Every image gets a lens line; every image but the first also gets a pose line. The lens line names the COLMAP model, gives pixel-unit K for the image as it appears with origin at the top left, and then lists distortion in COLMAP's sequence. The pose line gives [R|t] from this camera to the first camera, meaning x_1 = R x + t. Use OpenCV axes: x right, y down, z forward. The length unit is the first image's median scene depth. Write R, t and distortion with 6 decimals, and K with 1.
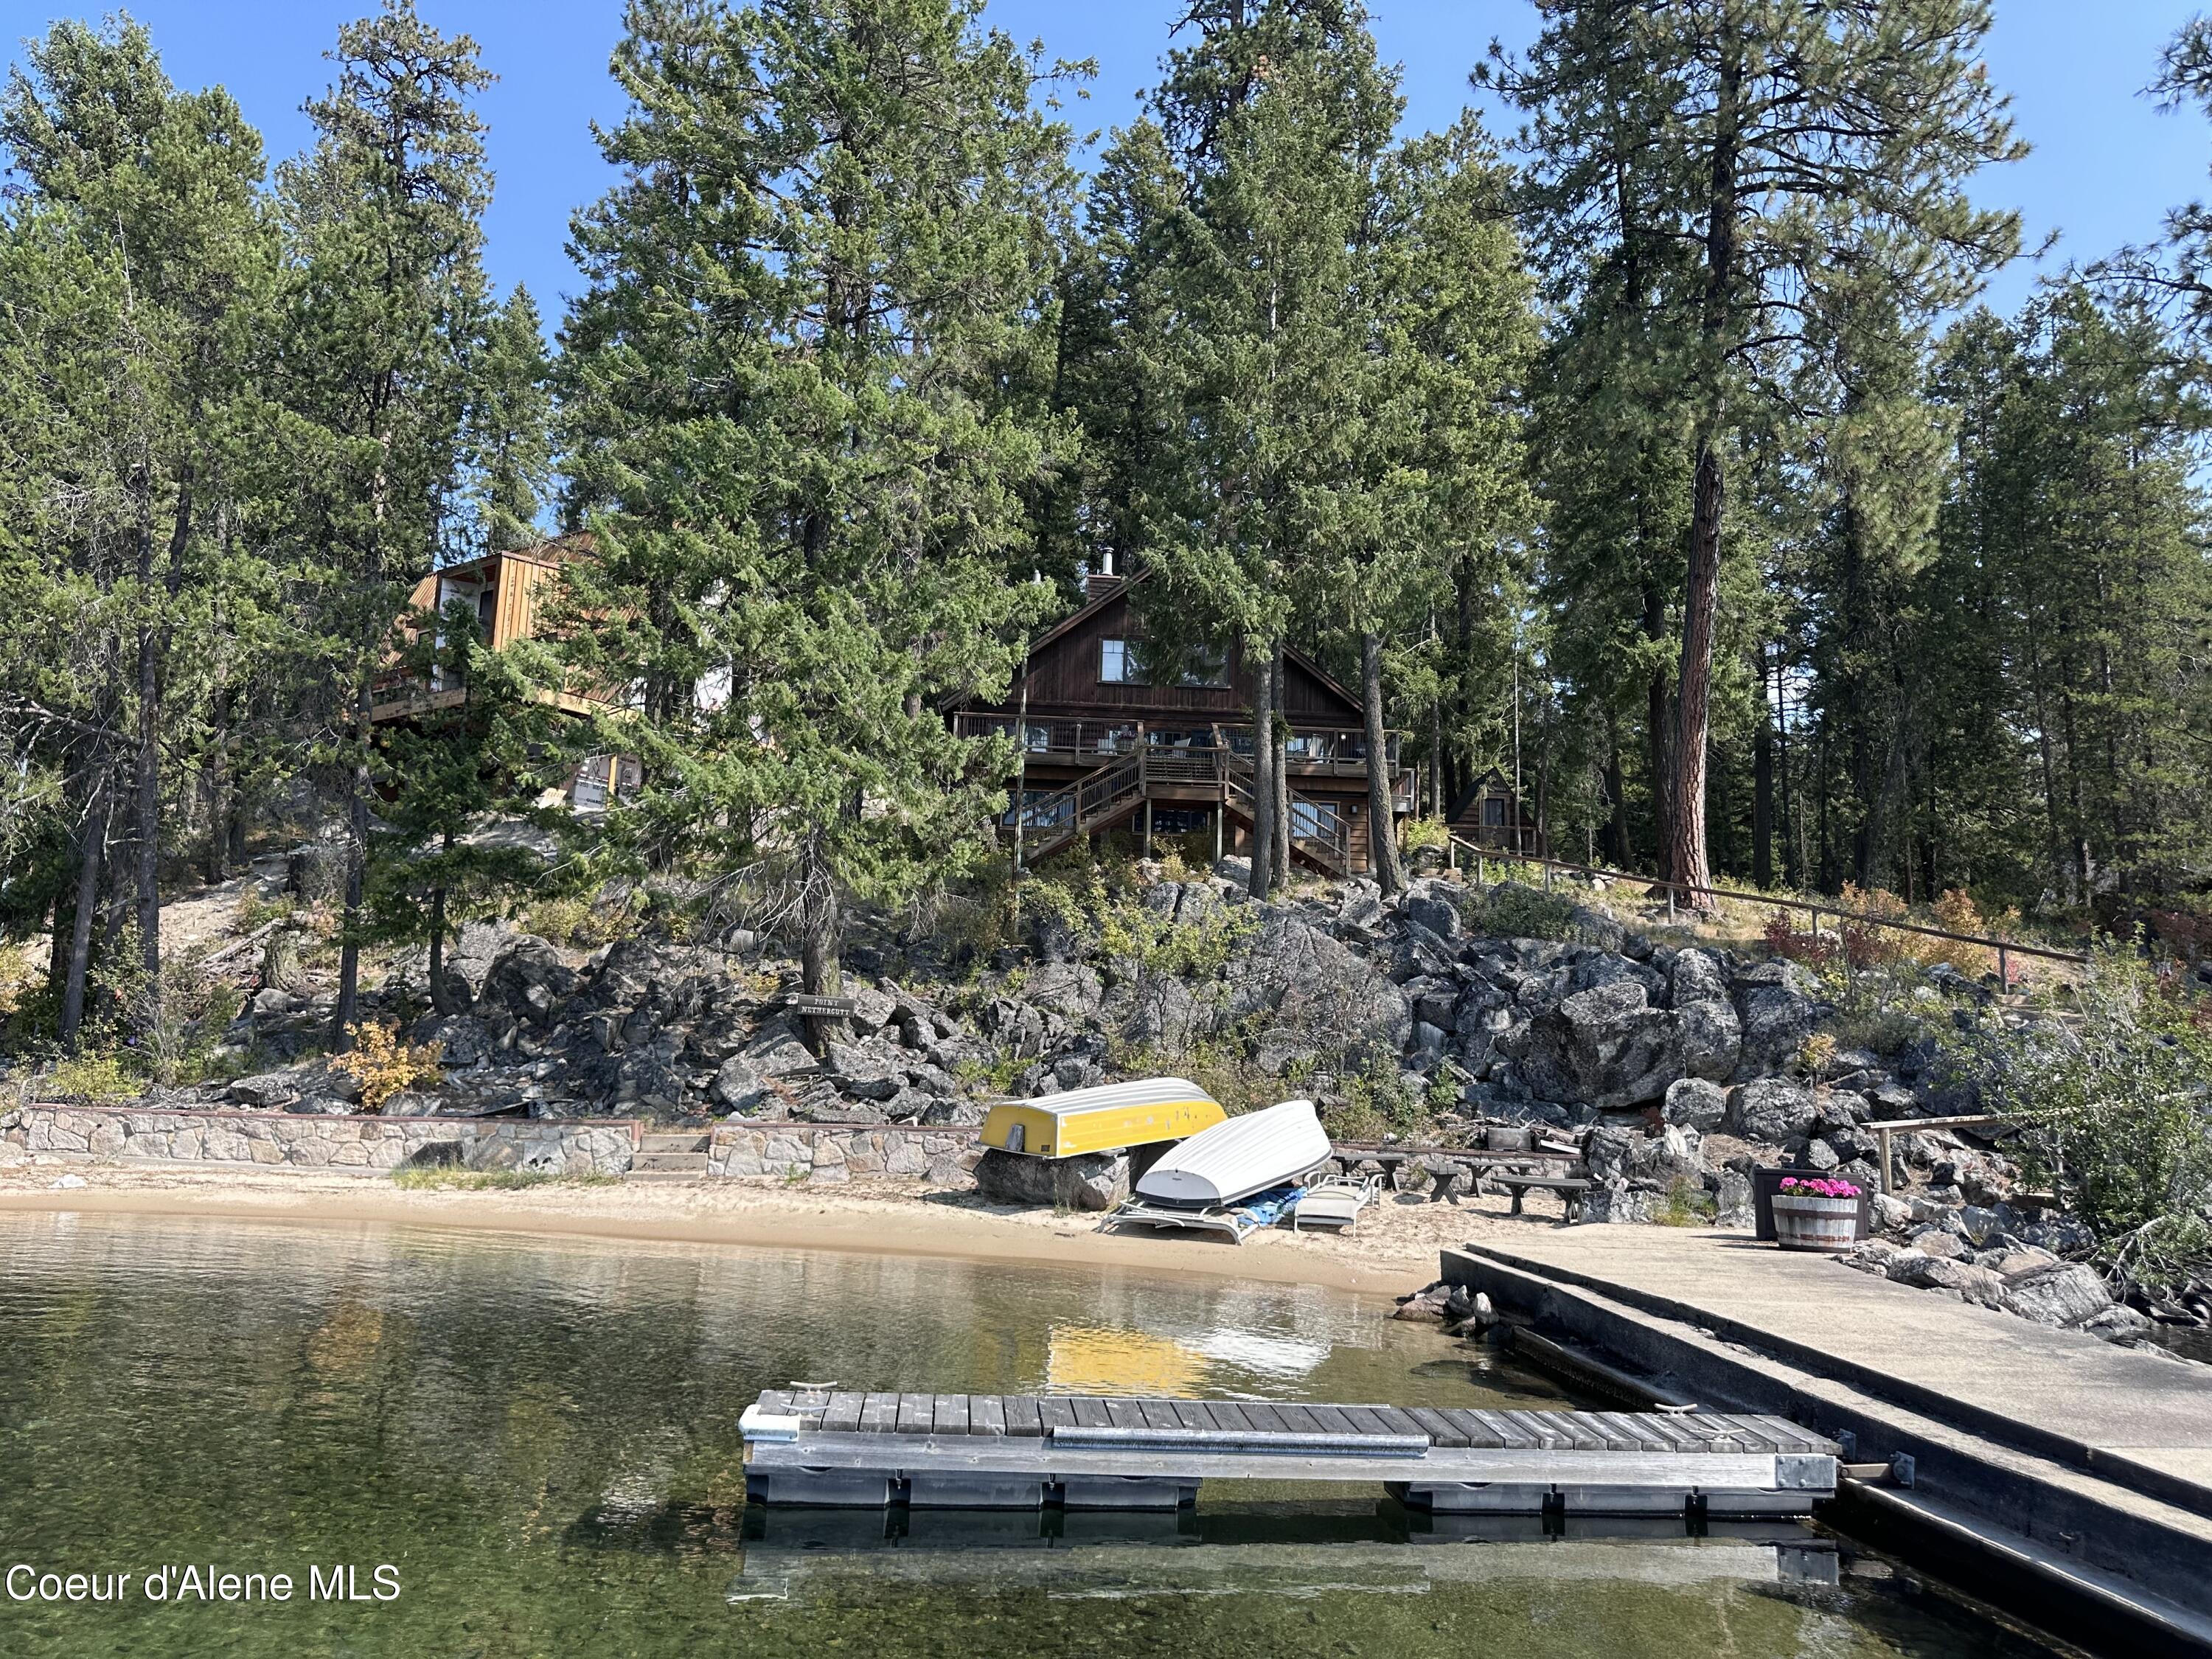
lens RADIAL K [[1604.7, 0, 1100.0], [0, 1604.7, 831.9], [0, 0, 1]] dist [0.044061, -0.020491]
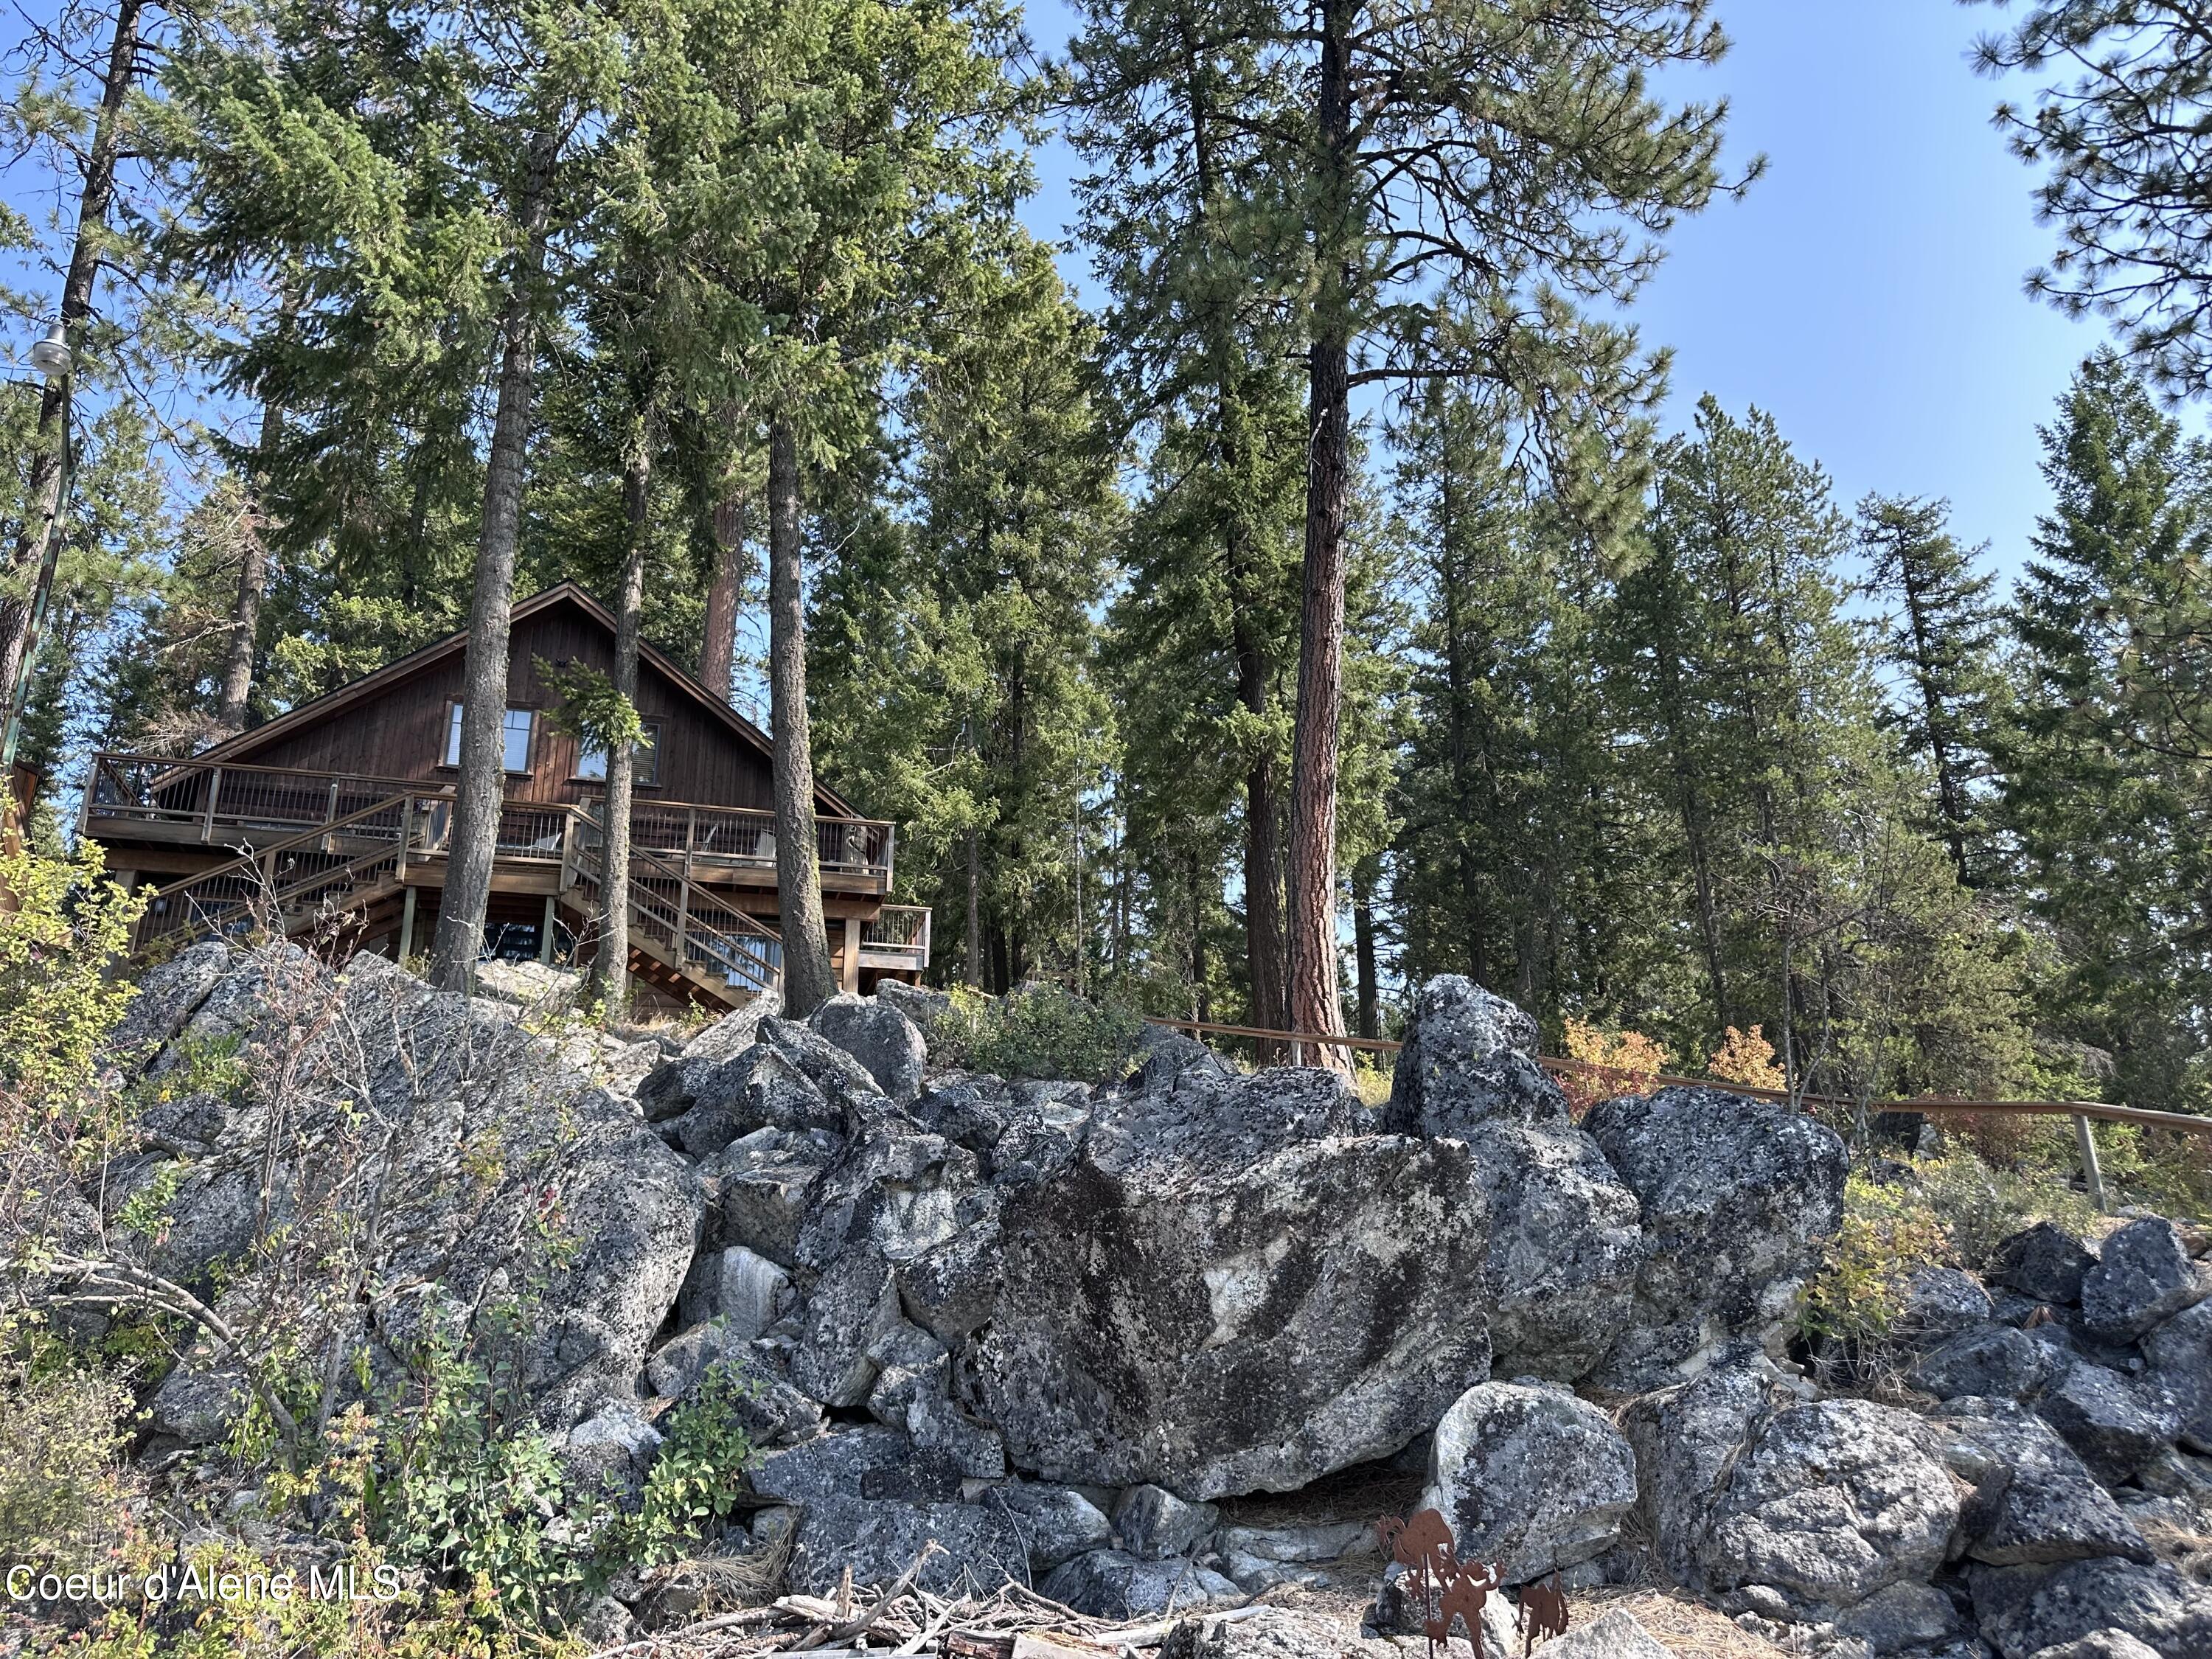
lens RADIAL K [[1604.7, 0, 1119.4], [0, 1604.7, 811.8], [0, 0, 1]] dist [0.044061, -0.020491]
pose [[0.967051, 0.037986, 0.251733, 0.217234], [0.010618, 0.981927, -0.188960, 0.104953], [-0.254362, 0.185407, 0.949170, 0.711666]]
